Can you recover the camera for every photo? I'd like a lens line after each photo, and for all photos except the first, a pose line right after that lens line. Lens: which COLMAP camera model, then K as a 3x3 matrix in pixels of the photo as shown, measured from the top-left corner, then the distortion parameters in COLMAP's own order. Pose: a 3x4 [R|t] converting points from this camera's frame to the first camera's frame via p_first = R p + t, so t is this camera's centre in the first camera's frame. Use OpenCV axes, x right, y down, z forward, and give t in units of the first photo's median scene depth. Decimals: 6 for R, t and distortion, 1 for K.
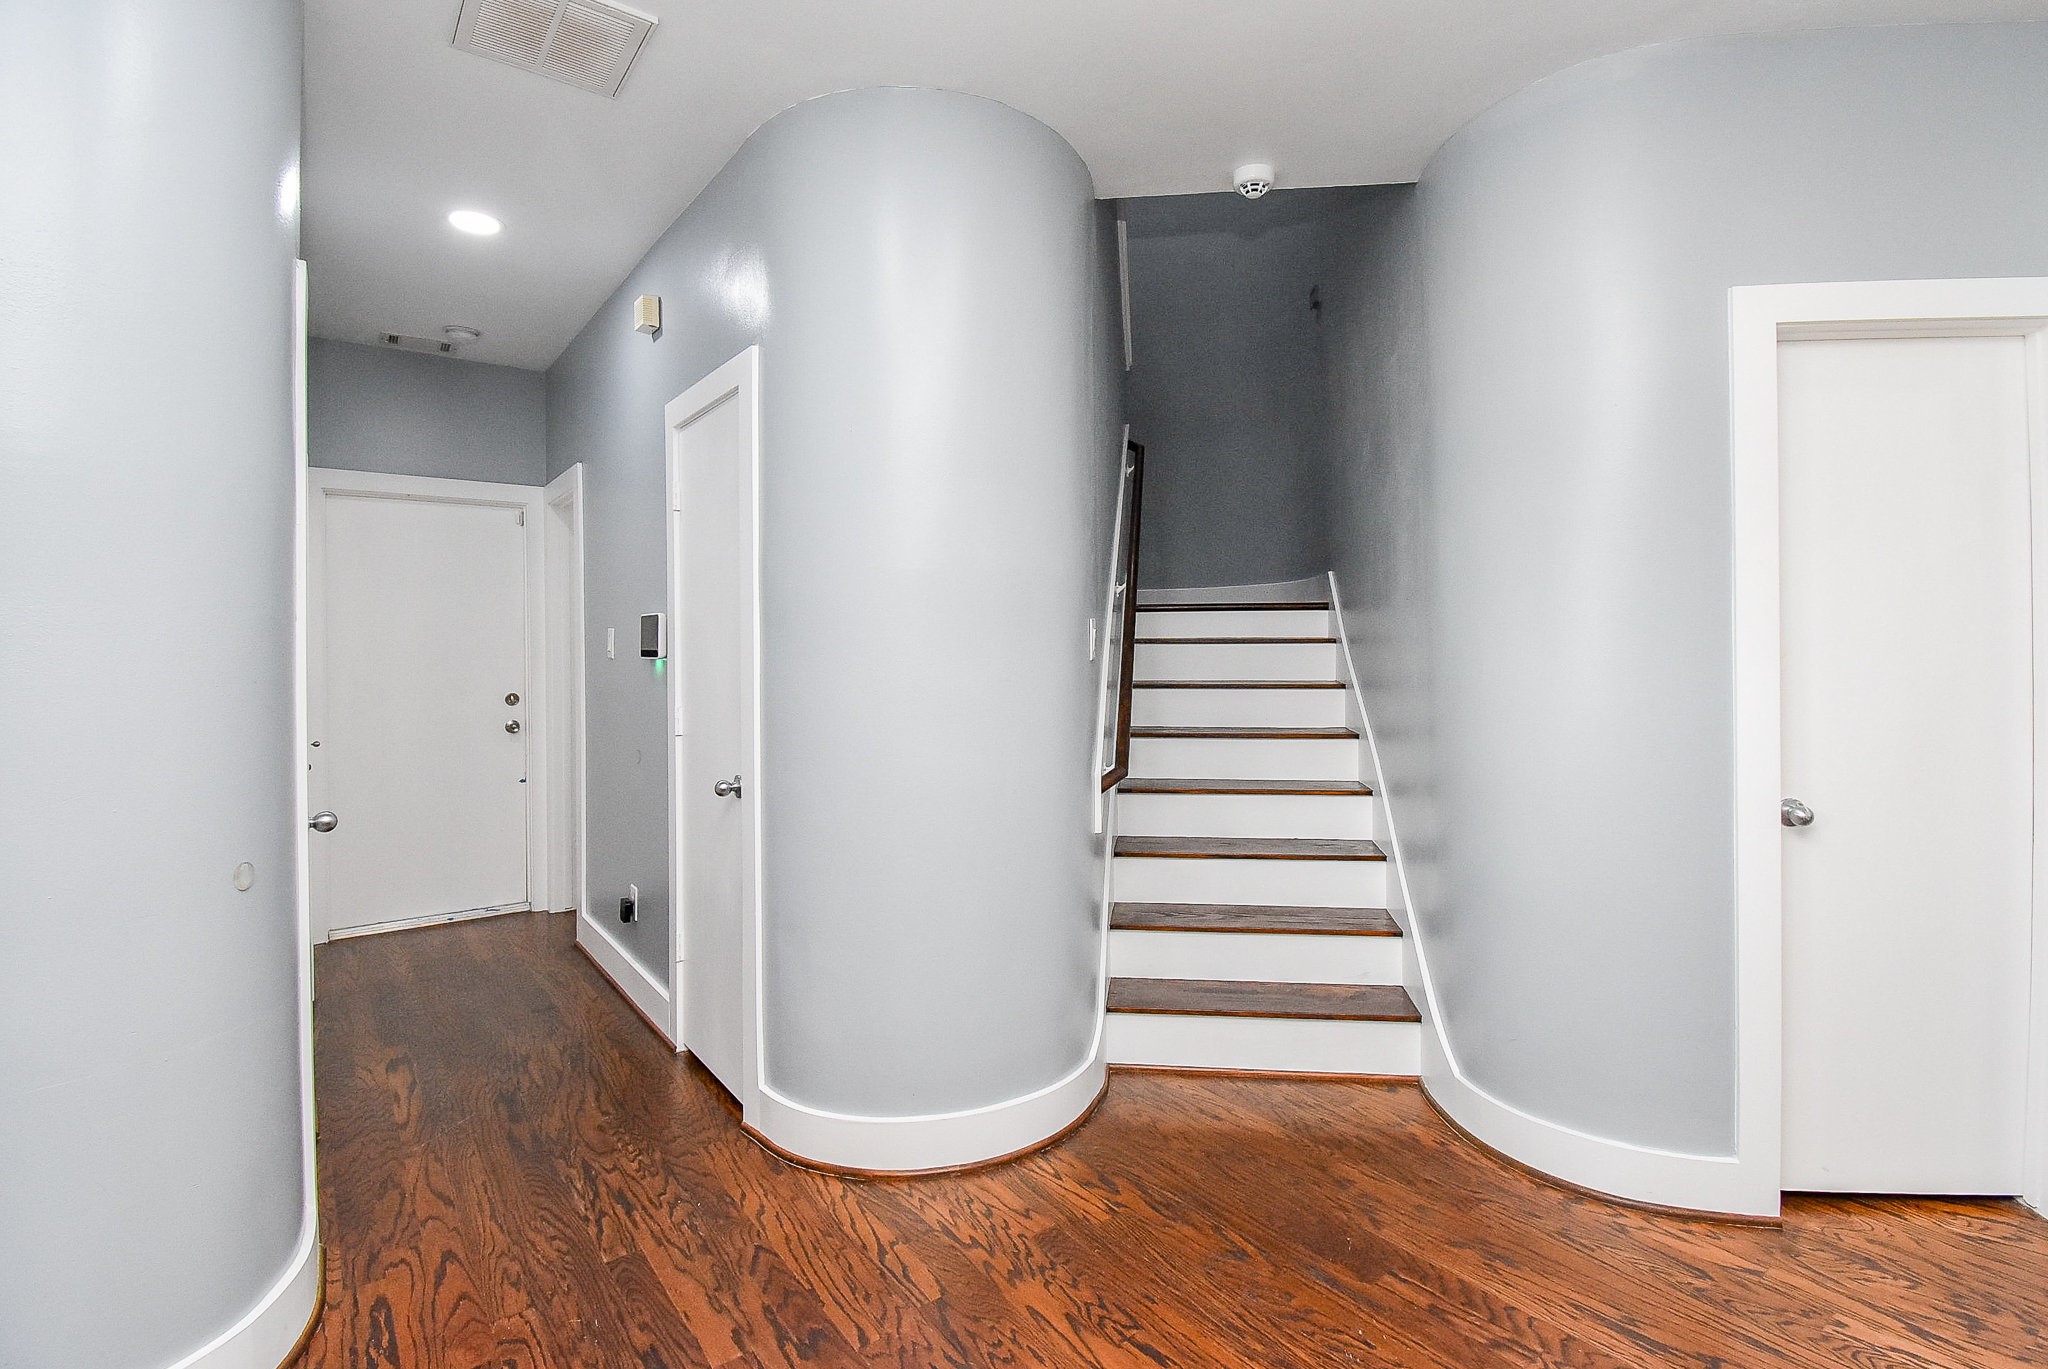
lens RADIAL K [[996.0, 0, 1027.9], [0, 996.0, 655.4], [0, 0, 1]] dist [-0.024411, -0.000186]
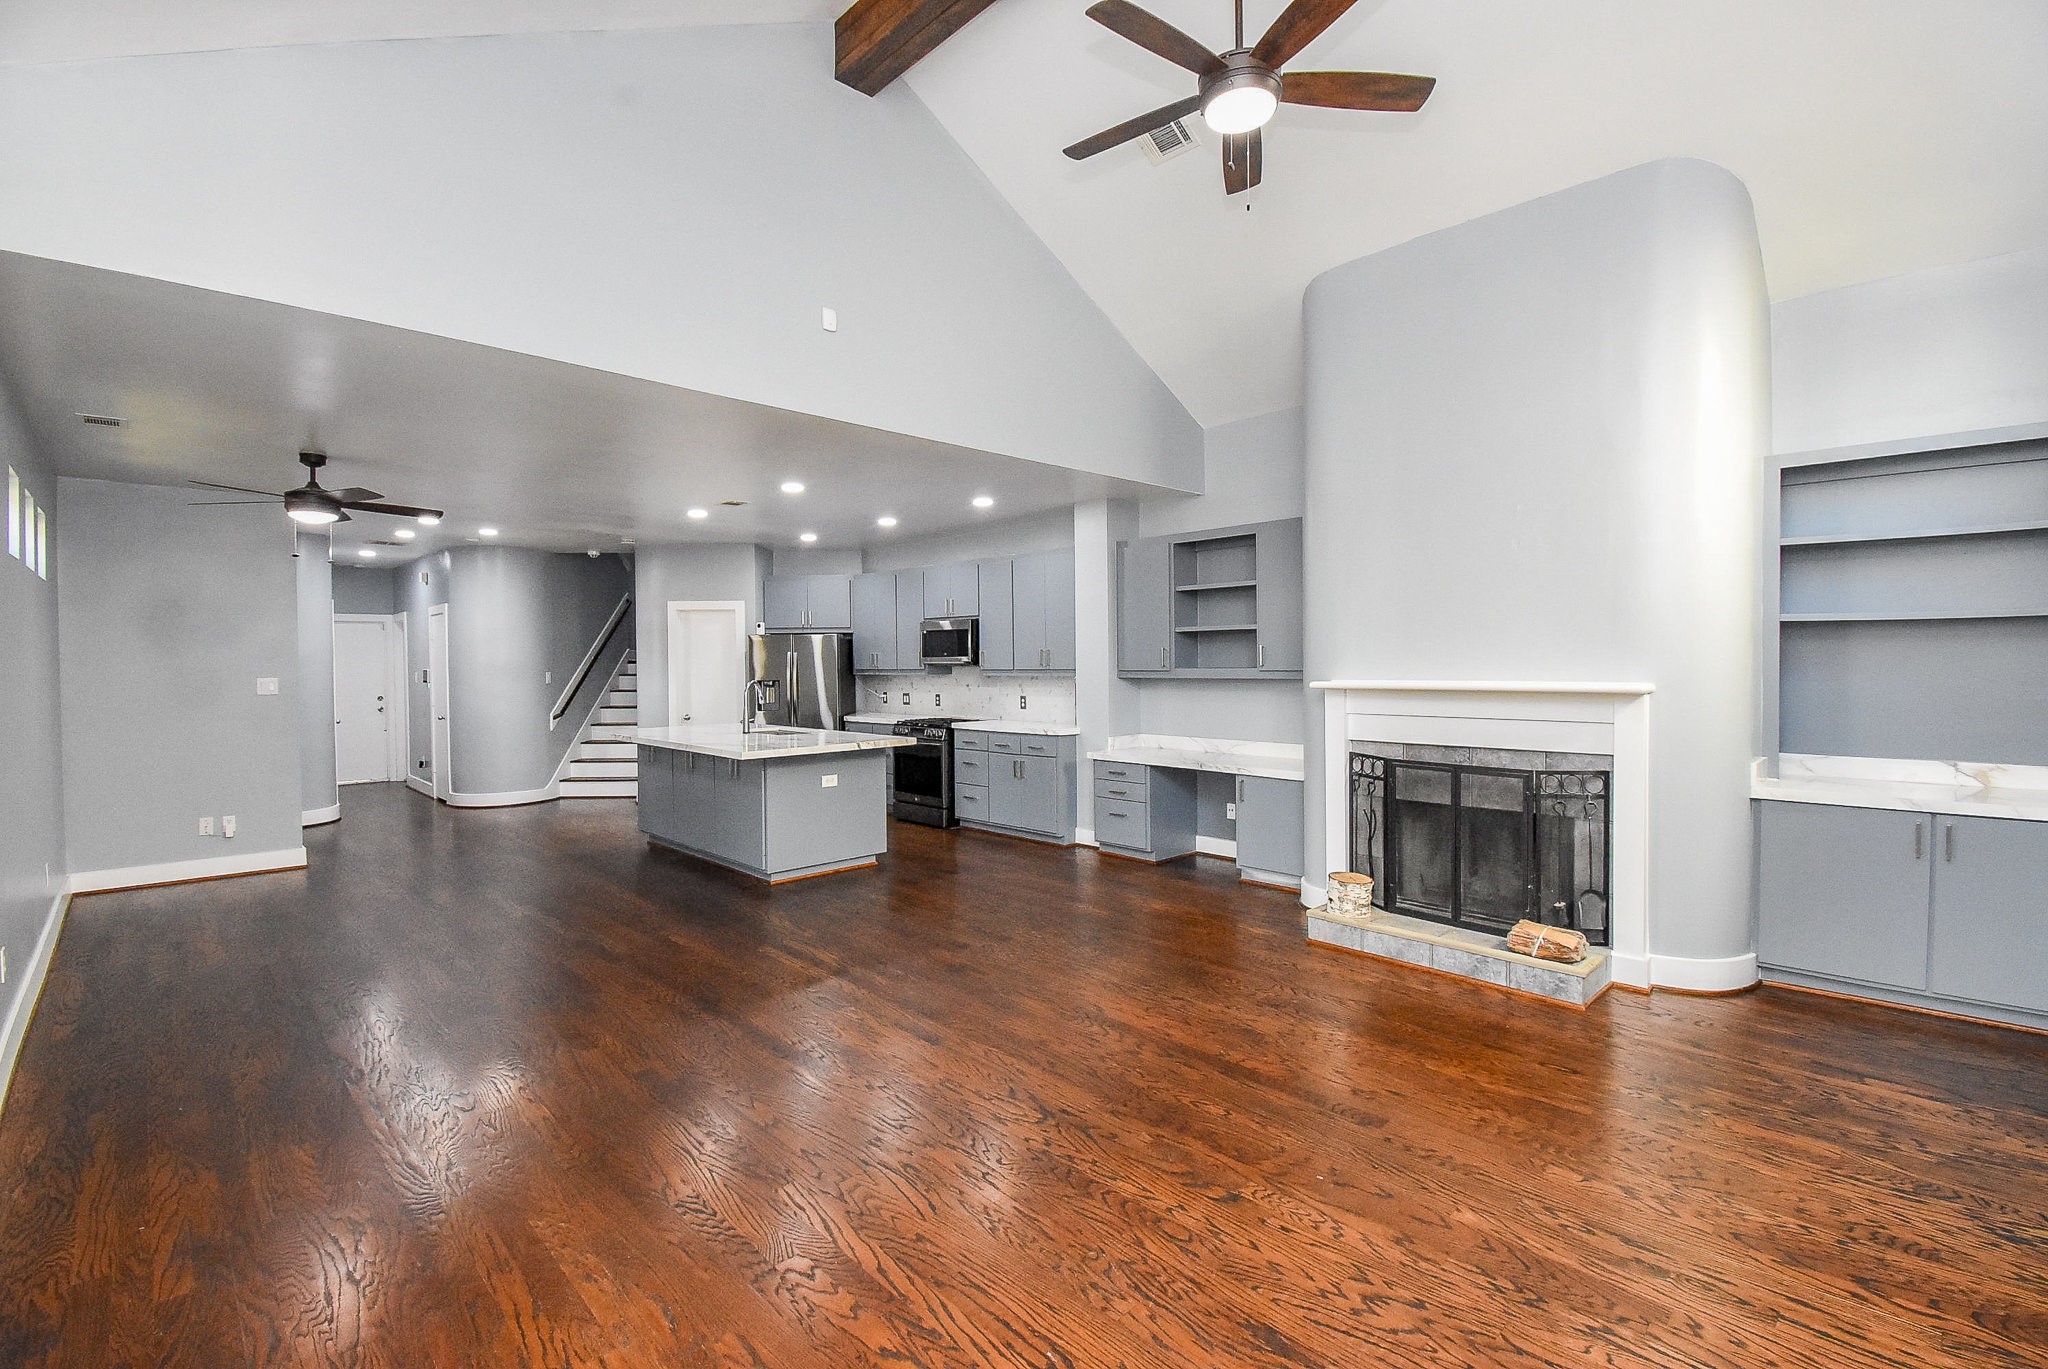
lens RADIAL K [[900.3, 0, 1025.5], [0, 900.3, 676.0], [0, 0, 1]] dist [0.012186, -0.018308]
pose [[0.990662, -0.004287, 0.136276, 1.673497], [0.002274, 0.999886, 0.014923, -0.084218], [-0.136324, -0.014473, 0.990559, -3.152601]]
